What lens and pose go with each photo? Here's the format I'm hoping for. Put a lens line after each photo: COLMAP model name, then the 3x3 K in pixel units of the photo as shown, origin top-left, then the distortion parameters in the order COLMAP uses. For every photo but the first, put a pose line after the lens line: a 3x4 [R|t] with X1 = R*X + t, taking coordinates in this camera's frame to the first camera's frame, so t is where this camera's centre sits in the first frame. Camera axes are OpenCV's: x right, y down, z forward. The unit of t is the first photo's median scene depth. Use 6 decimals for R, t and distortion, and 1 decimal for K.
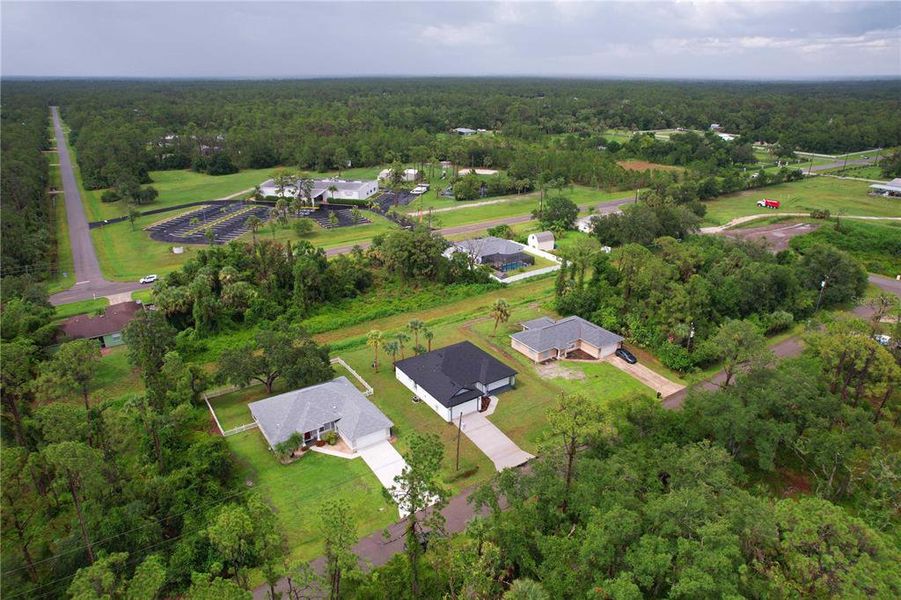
lens RADIAL K [[572.1, 0, 450.6], [0, 572.1, 300.4], [0, 0, 1]] dist [-0.044363, 0.029481]
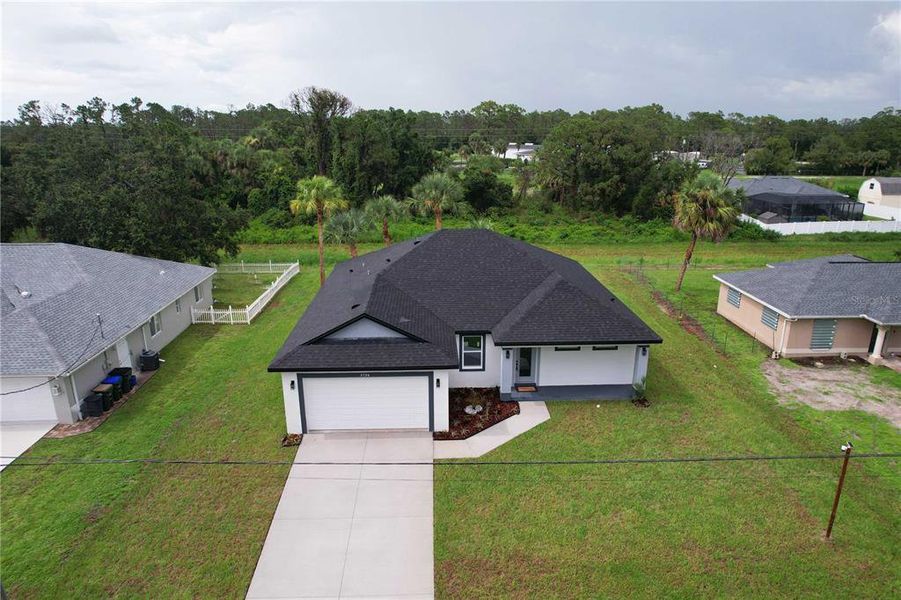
lens RADIAL K [[572.1, 0, 449.6], [0, 572.1, 305.3], [0, 0, 1]] dist [-0.044363, 0.029481]
pose [[0.854513, 0.149967, -0.497311, 0.145720], [-0.188935, 0.981572, -0.028642, 0.123187], [0.483851, 0.118435, 0.867099, 0.663579]]
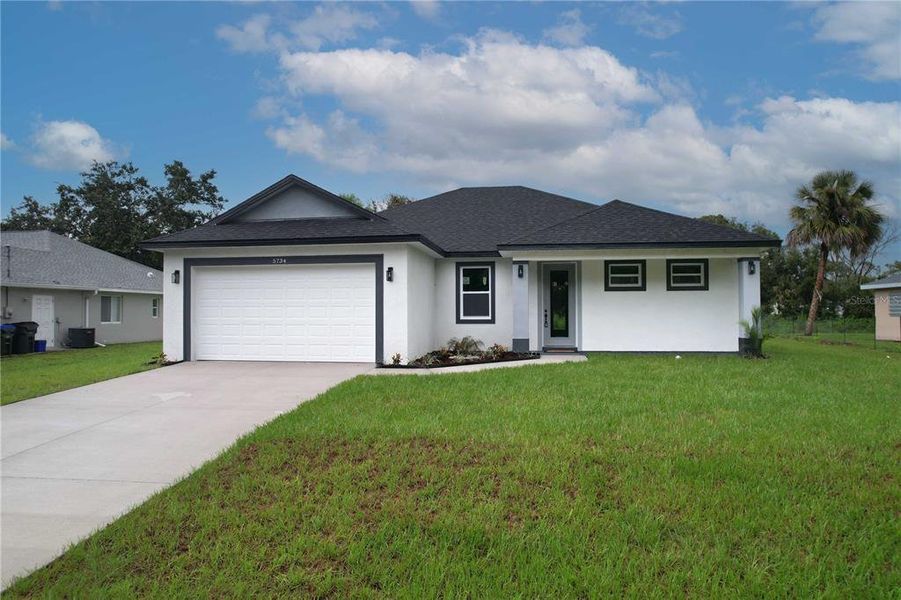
lens RADIAL K [[572.1, 0, 450.1], [0, 572.1, 295.9], [0, 0, 1]] dist [-0.044363, 0.029481]
pose [[0.745070, -0.022330, -0.666612, 0.137843], [-0.242522, 0.921960, -0.301950, 0.185870], [0.621332, 0.386642, 0.681509, 0.769078]]
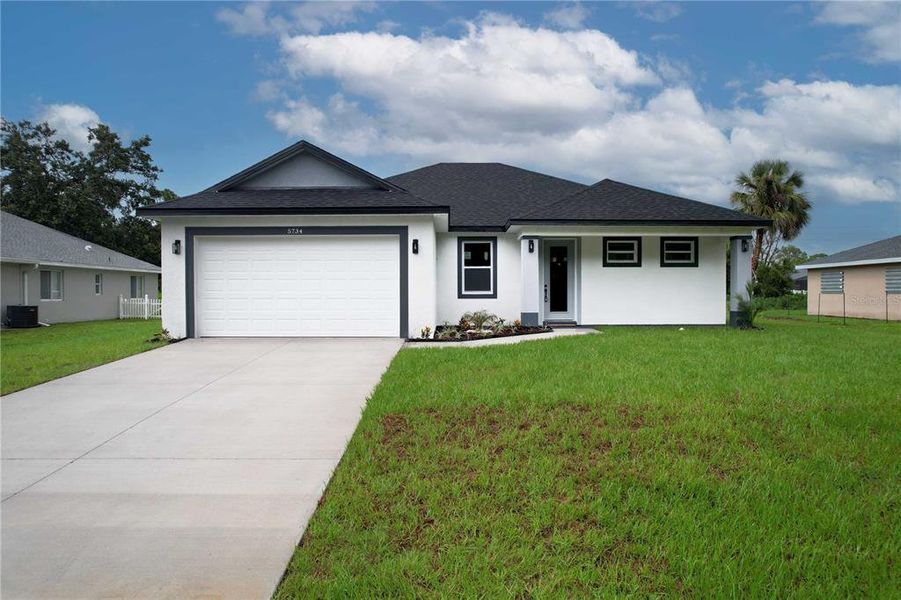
lens RADIAL K [[572.1, 0, 450.8], [0, 572.1, 296.3], [0, 0, 1]] dist [-0.044363, 0.029481]
pose [[0.836176, 0.000898, -0.548461, 0.117731], [-0.199695, 0.931857, -0.302927, 0.192573], [0.510815, 0.362825, 0.779375, 0.756364]]
